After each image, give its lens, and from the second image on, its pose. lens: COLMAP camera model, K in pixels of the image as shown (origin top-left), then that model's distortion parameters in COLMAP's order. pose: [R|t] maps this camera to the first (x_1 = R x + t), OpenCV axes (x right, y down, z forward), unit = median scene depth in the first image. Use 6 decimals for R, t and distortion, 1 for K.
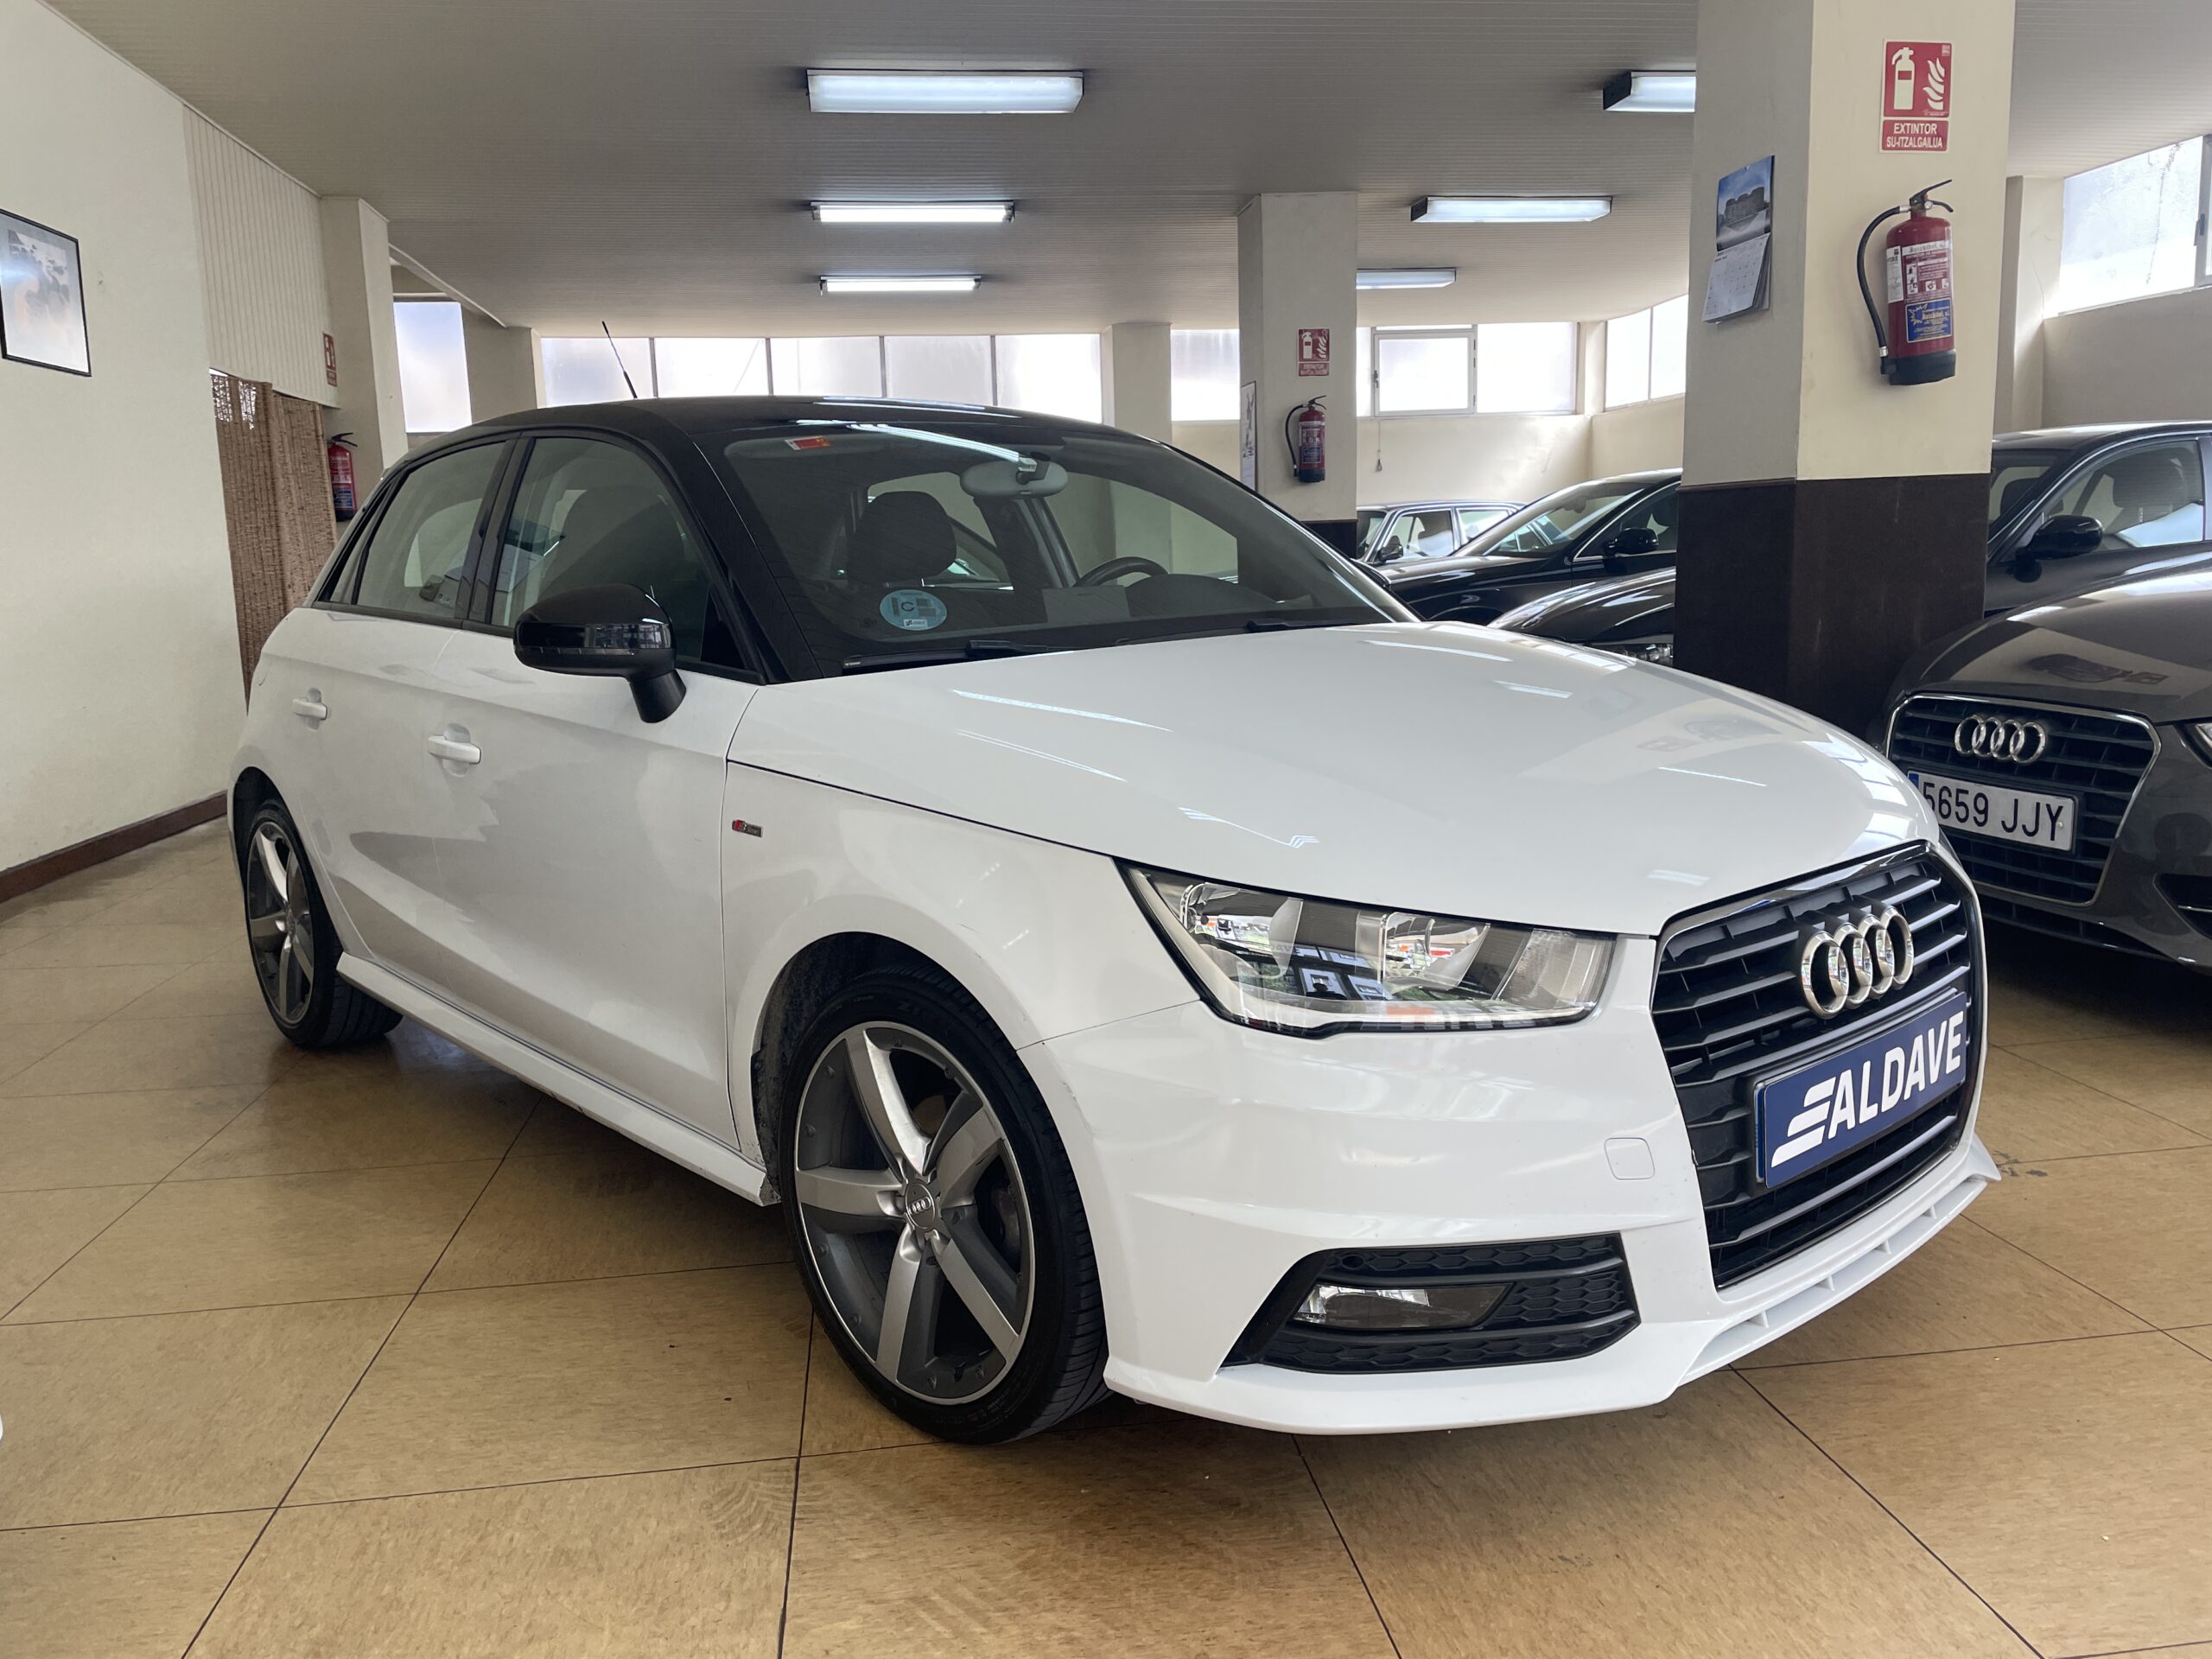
lens RADIAL K [[1663.4, 0, 1106.0], [0, 1663.4, 829.5], [0, 0, 1]] dist [0.012070, -0.001636]
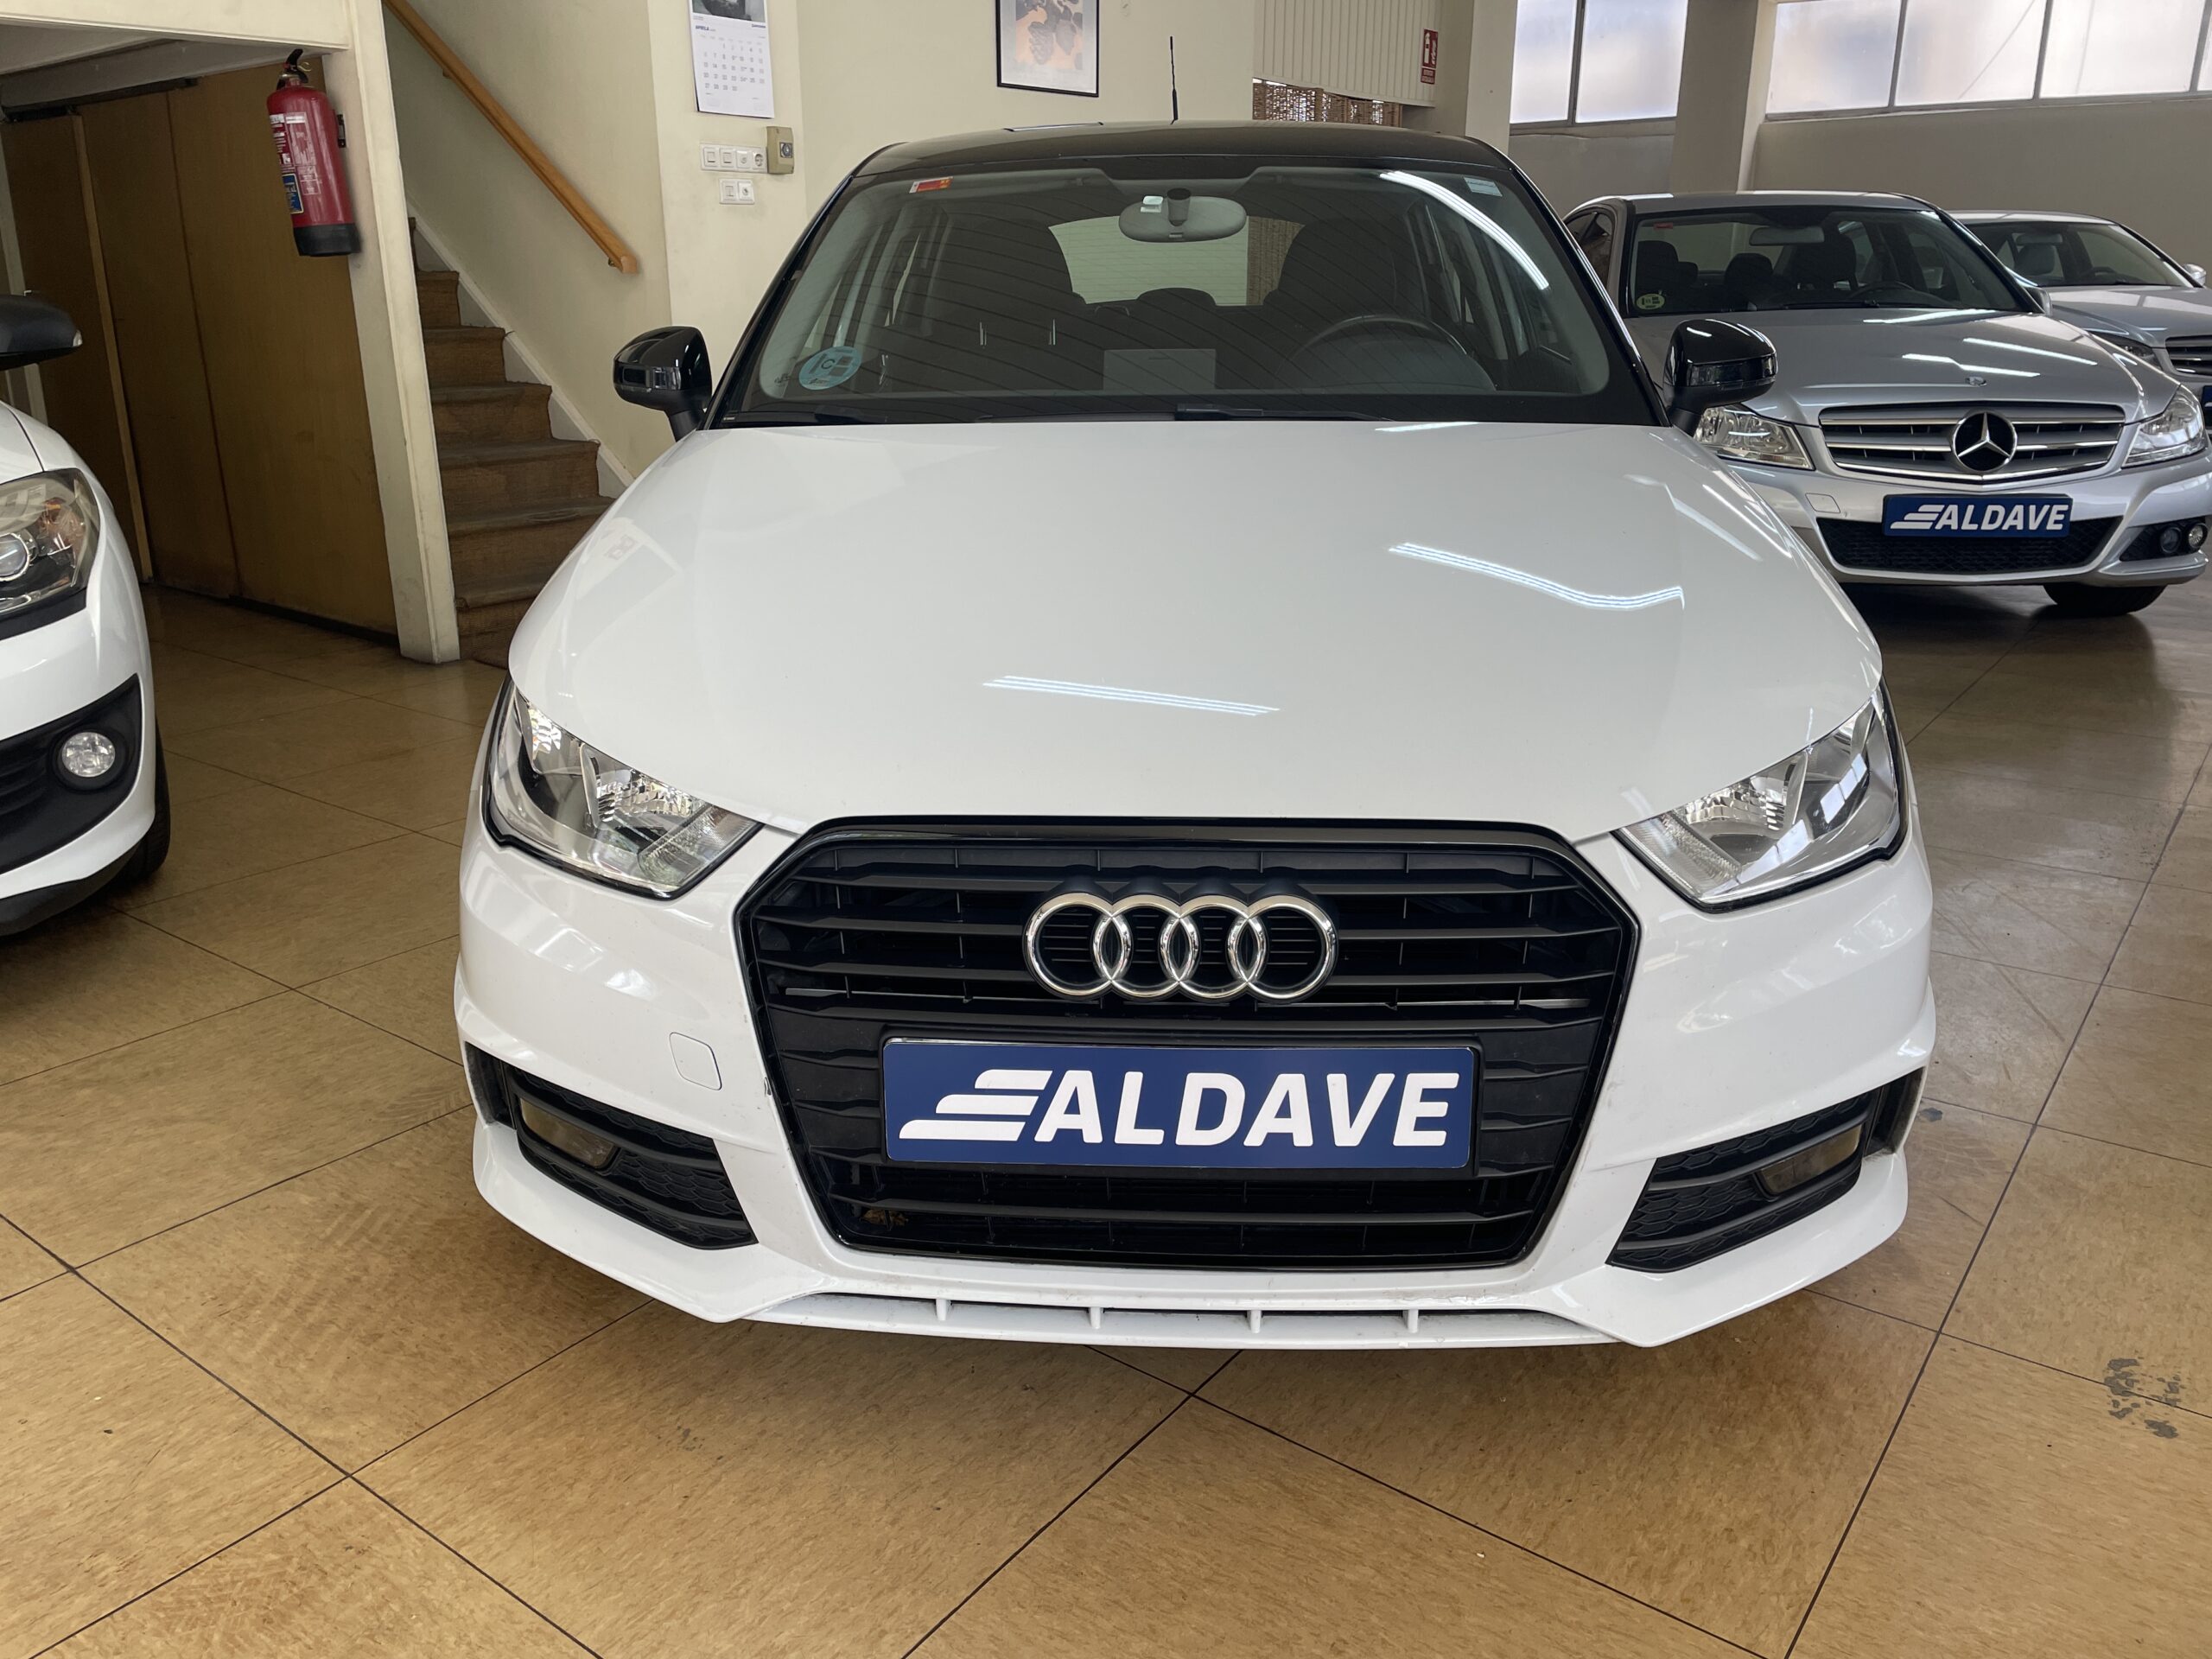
lens RADIAL K [[1701.1, 0, 1106.0], [0, 1701.1, 829.5], [0, 0, 1]] dist [0.005459, 0.001152]
pose [[0.721563, 0.239784, -0.649500, 0.952757], [-0.128468, 0.968190, 0.214717, -0.136390], [0.680325, -0.071492, 0.729415, 0.447329]]
